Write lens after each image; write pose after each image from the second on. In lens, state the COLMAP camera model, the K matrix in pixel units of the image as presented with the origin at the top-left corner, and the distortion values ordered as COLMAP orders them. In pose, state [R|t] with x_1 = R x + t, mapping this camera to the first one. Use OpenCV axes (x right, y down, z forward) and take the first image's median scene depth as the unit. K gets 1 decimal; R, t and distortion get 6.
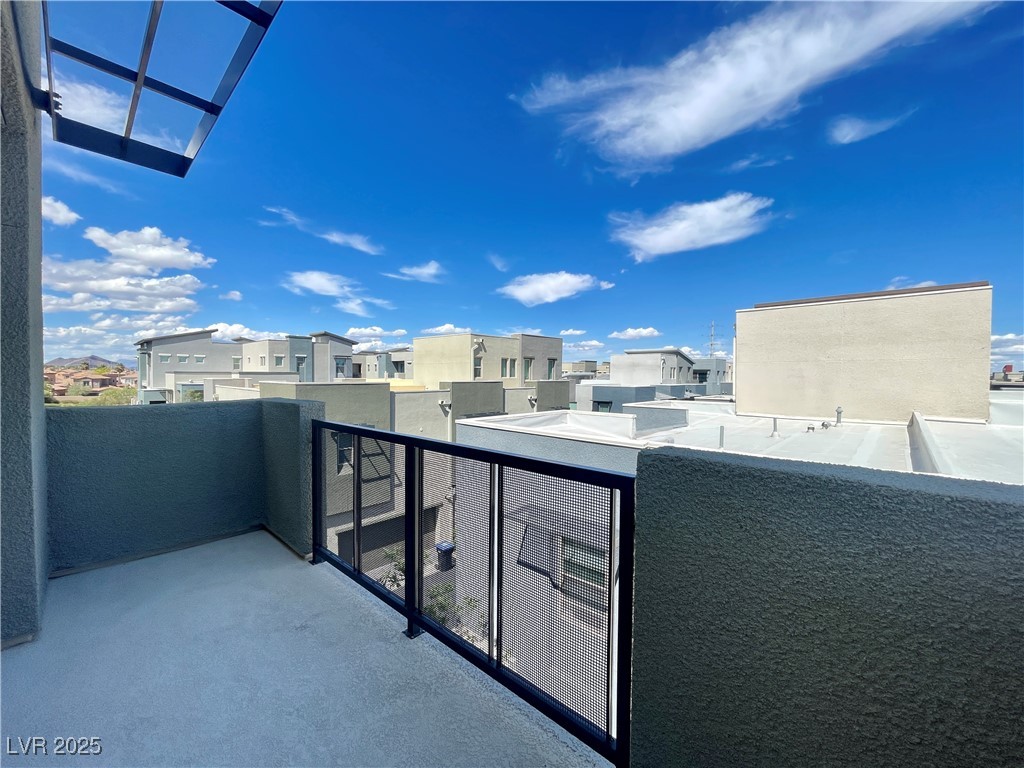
lens RADIAL K [[414.9, 0, 507.3], [0, 414.9, 381.1], [0, 0, 1]] dist [-0.004159, 0.000206]
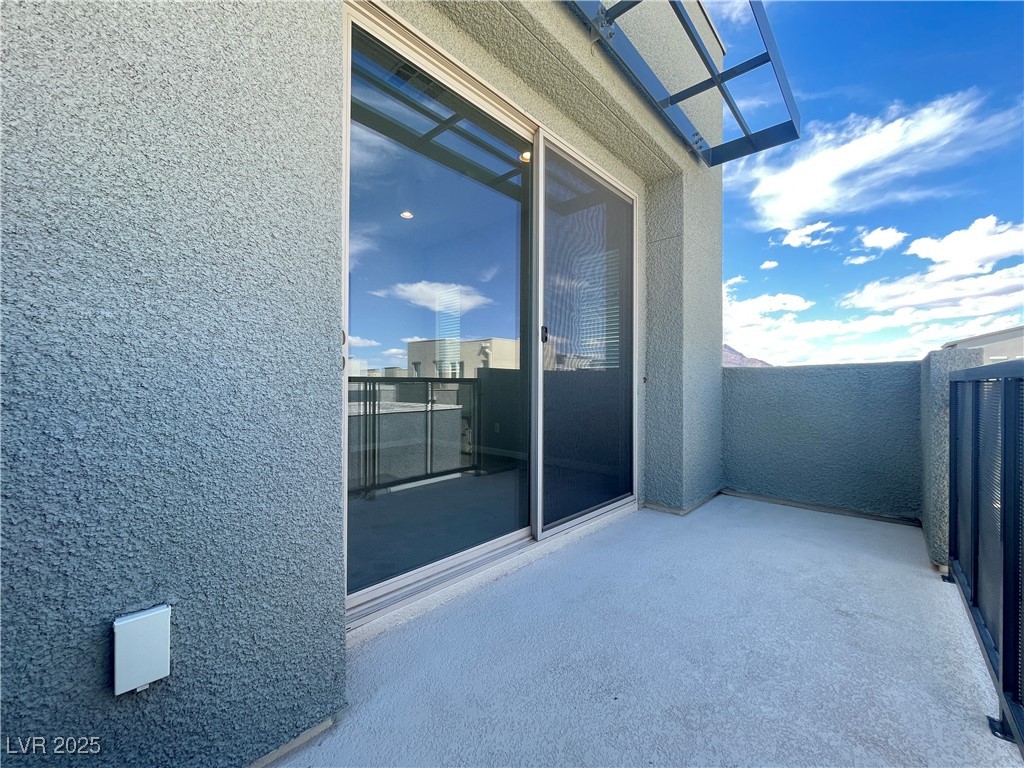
lens RADIAL K [[414.9, 0, 505.5], [0, 414.9, 386.8], [0, 0, 1]] dist [-0.004159, 0.000206]
pose [[0.009475, 0.003179, -0.999950, 0.215715], [-0.017786, 0.999837, 0.003011, 0.126878], [0.999797, 0.017756, 0.009530, 0.249601]]
